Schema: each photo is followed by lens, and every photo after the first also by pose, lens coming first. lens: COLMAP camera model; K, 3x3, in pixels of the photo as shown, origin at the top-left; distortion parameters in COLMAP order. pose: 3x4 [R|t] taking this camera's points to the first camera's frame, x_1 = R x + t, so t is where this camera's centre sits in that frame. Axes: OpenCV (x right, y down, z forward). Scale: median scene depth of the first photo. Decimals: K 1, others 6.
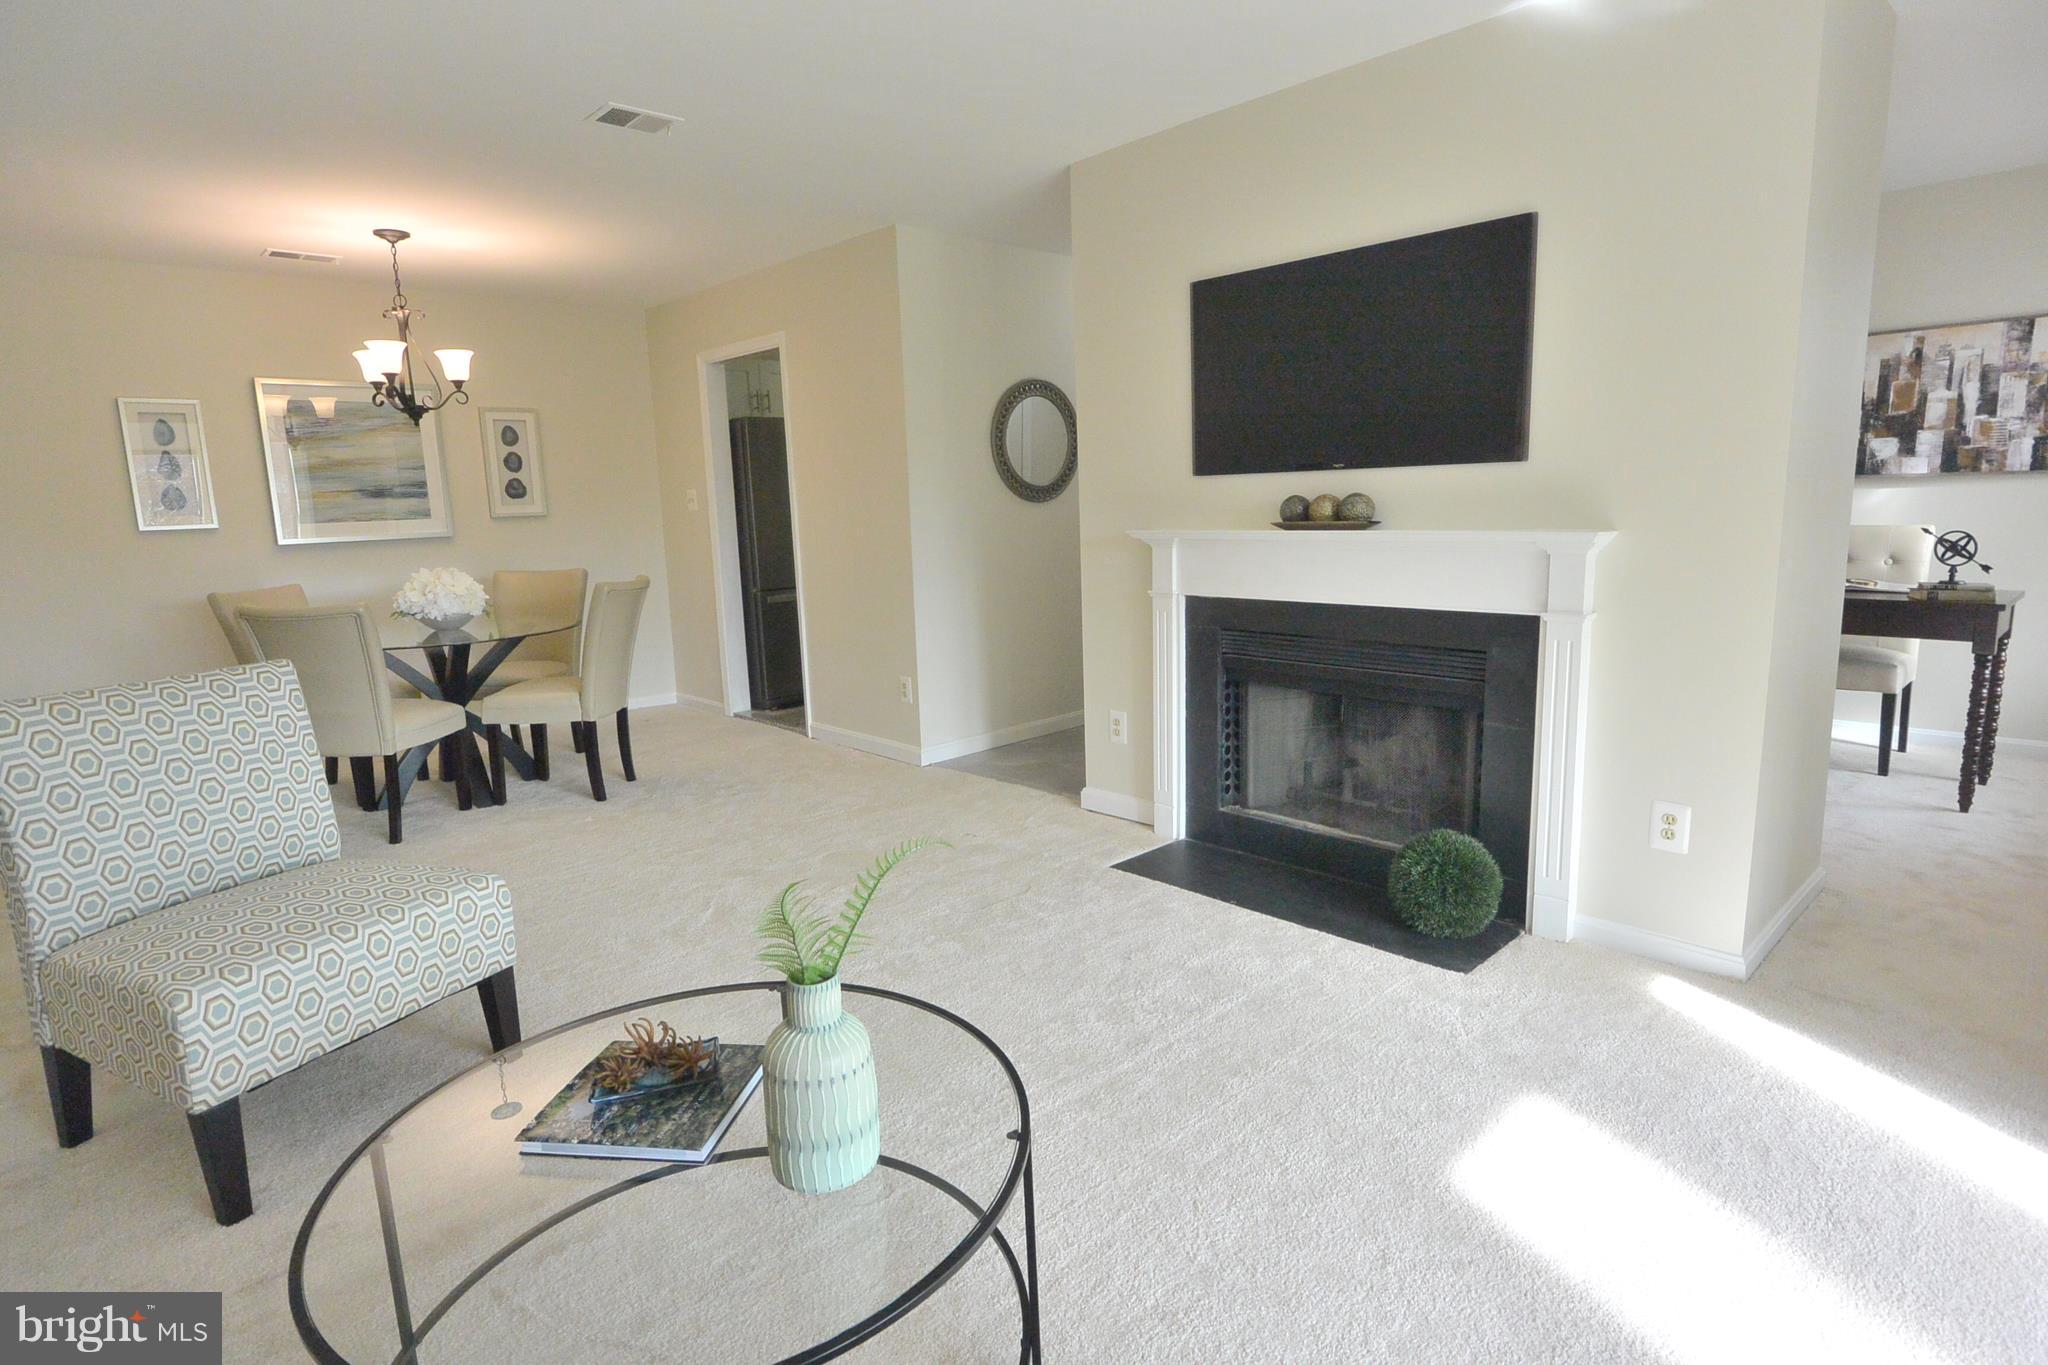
lens RADIAL K [[1057.8, 0, 1032.0], [0, 1057.8, 672.4], [0, 0, 1]] dist [-0.005194, -0.000167]
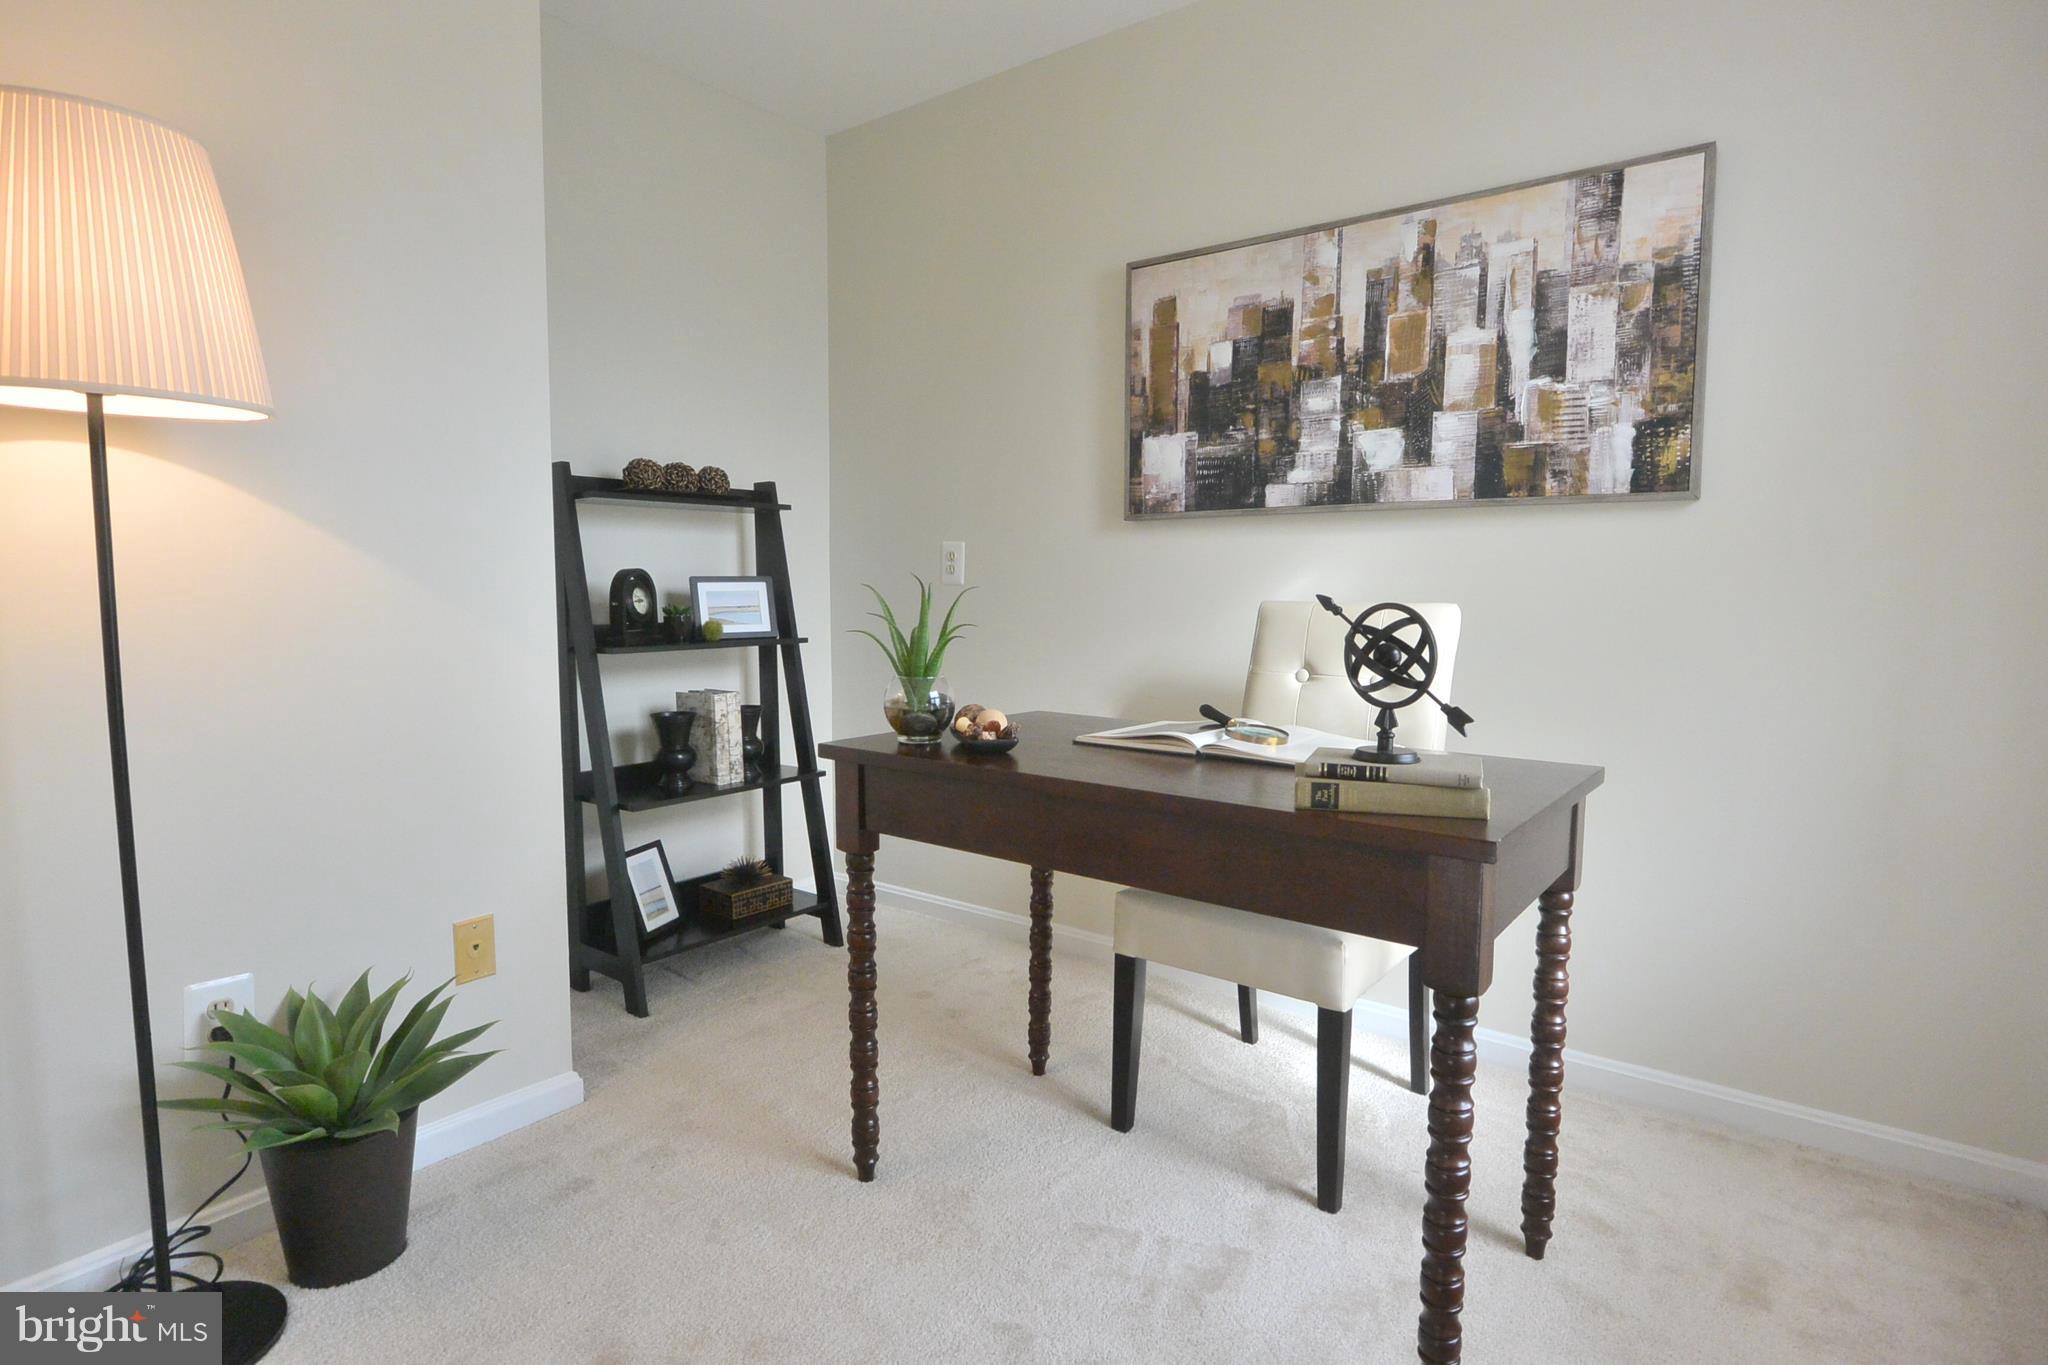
lens RADIAL K [[1057.8, 0, 1033.4], [0, 1057.8, 671.9], [0, 0, 1]] dist [-0.005194, -0.000167]
pose [[0.985310, 0.024117, 0.169062, 0.597897], [-0.010006, 0.996430, -0.083828, -0.069952], [-0.170480, 0.080905, 0.982034, 0.580495]]
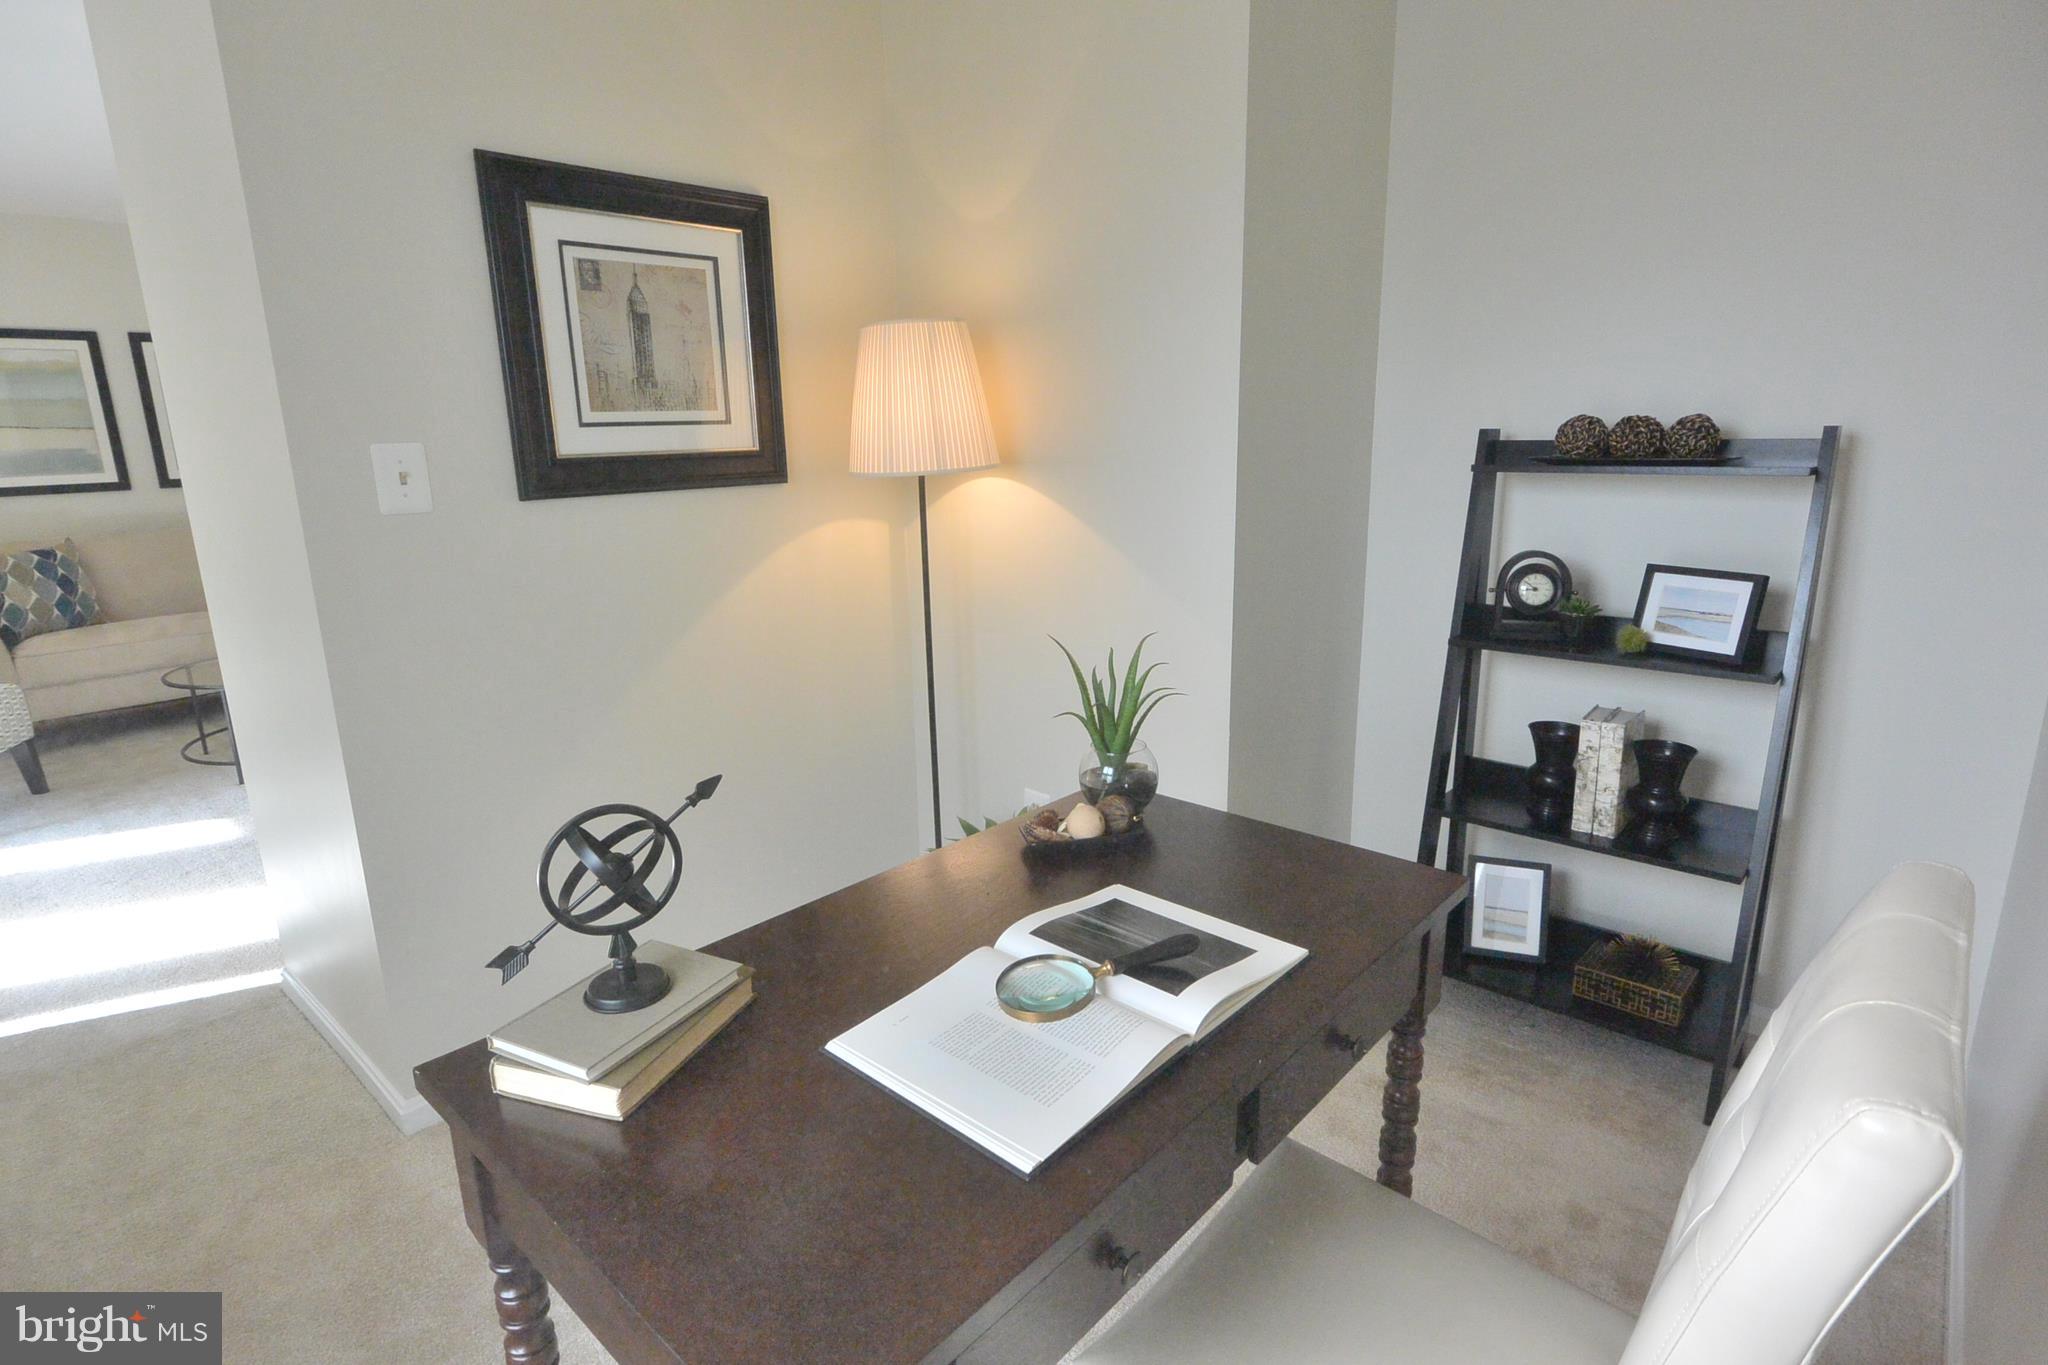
lens RADIAL K [[1057.8, 0, 1019.3], [0, 1057.8, 682.5], [0, 0, 1]] dist [-0.005194, -0.000167]
pose [[0.084969, 0.269400, -0.959273, 0.956702], [-0.145743, 0.955760, 0.255504, -0.208125], [0.985667, 0.118097, 0.120473, 0.900776]]
